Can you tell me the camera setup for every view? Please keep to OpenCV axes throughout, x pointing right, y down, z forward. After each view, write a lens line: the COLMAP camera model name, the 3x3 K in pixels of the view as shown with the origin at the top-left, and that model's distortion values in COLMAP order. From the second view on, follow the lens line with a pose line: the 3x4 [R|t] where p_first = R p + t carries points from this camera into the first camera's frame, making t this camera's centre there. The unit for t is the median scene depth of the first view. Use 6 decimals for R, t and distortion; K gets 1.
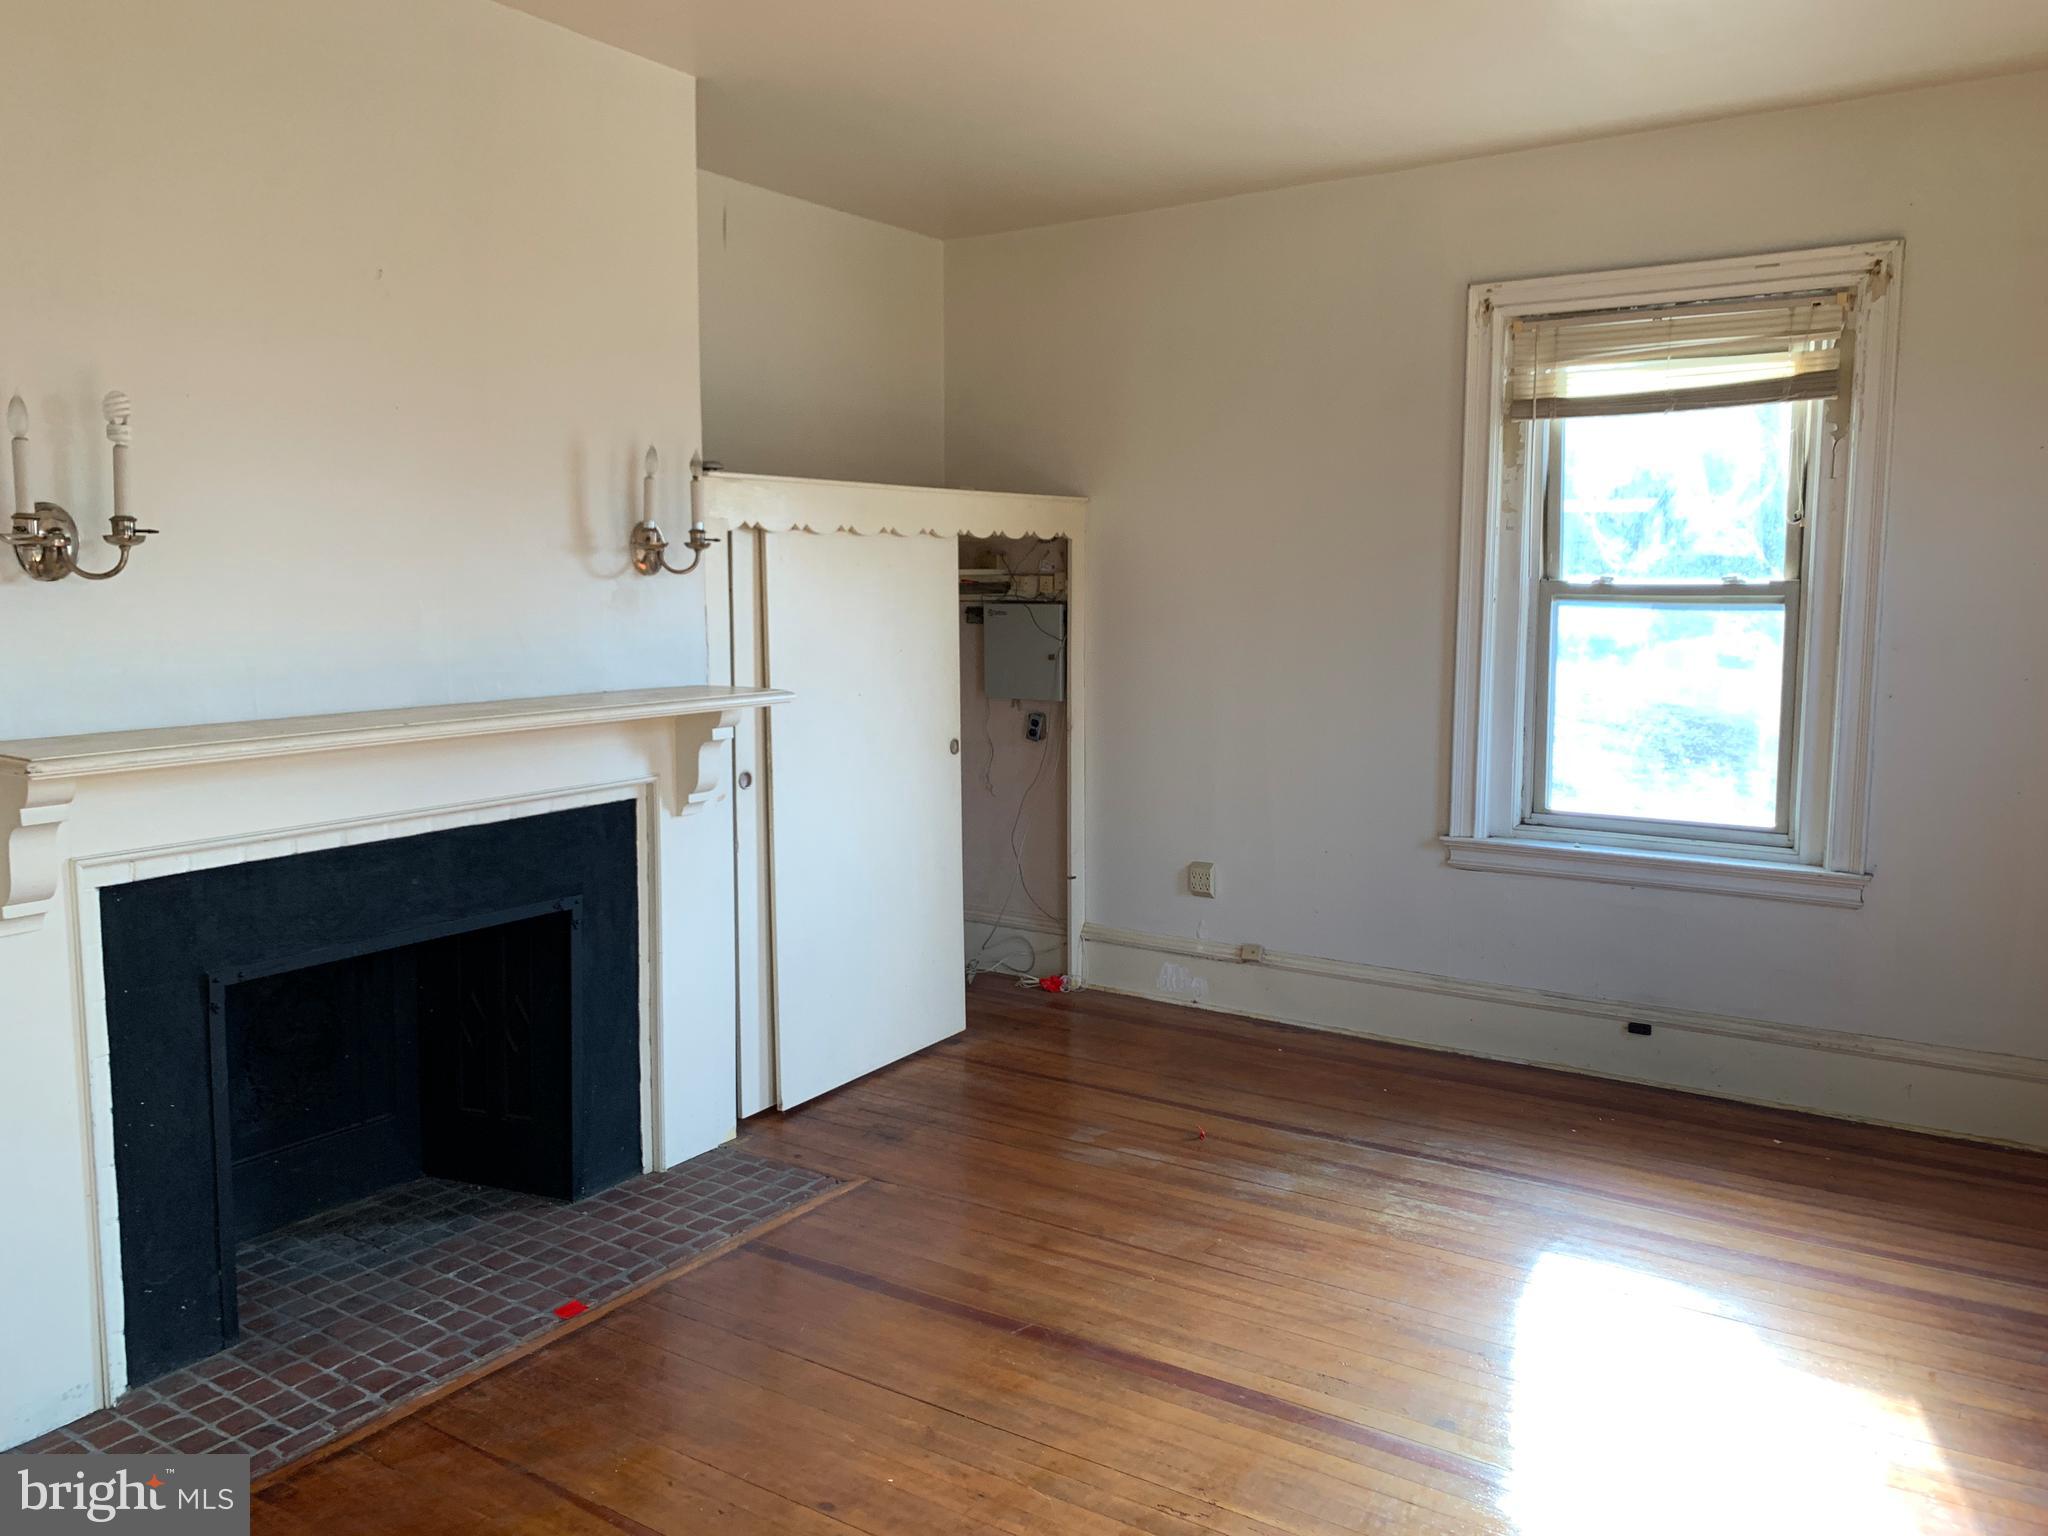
lens RADIAL K [[1581.6, 0, 1006.8], [0, 1581.6, 763.0], [0, 0, 1]] dist [0.050605, -0.031235]
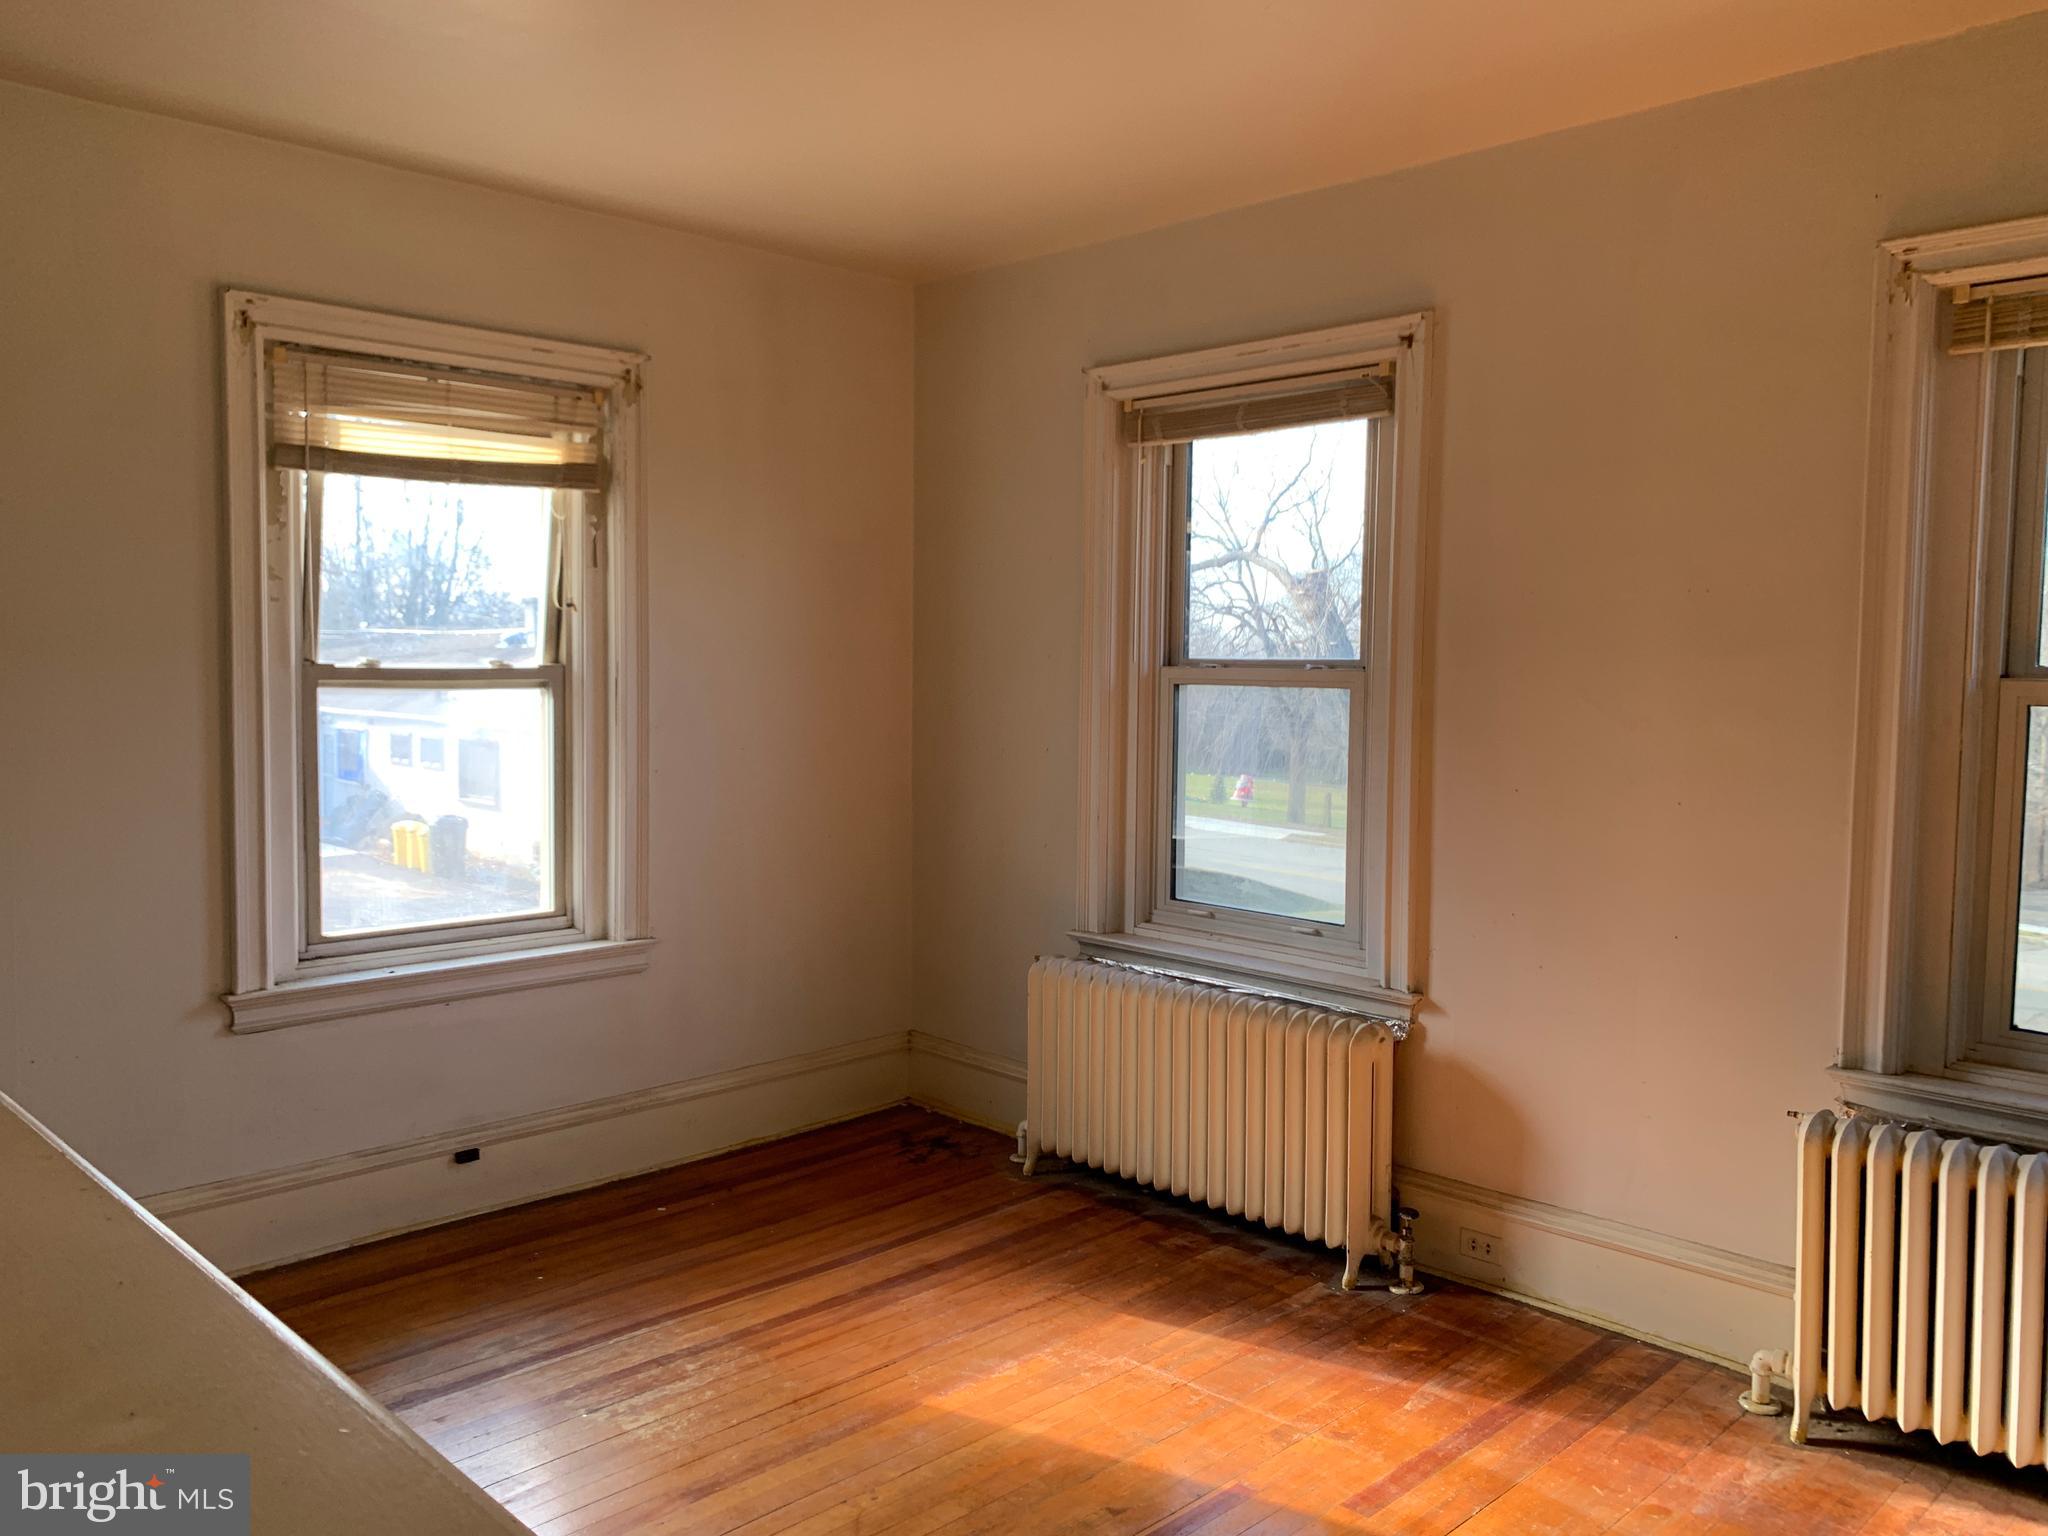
lens RADIAL K [[1581.6, 0, 1032.3], [0, 1581.6, 758.1], [0, 0, 1]] dist [0.050605, -0.031235]
pose [[0.226556, -0.060537, 0.972115, -0.414477], [0.110334, 0.993237, 0.036139, -0.057711], [-0.967729, 0.099070, 0.231704, 0.475926]]
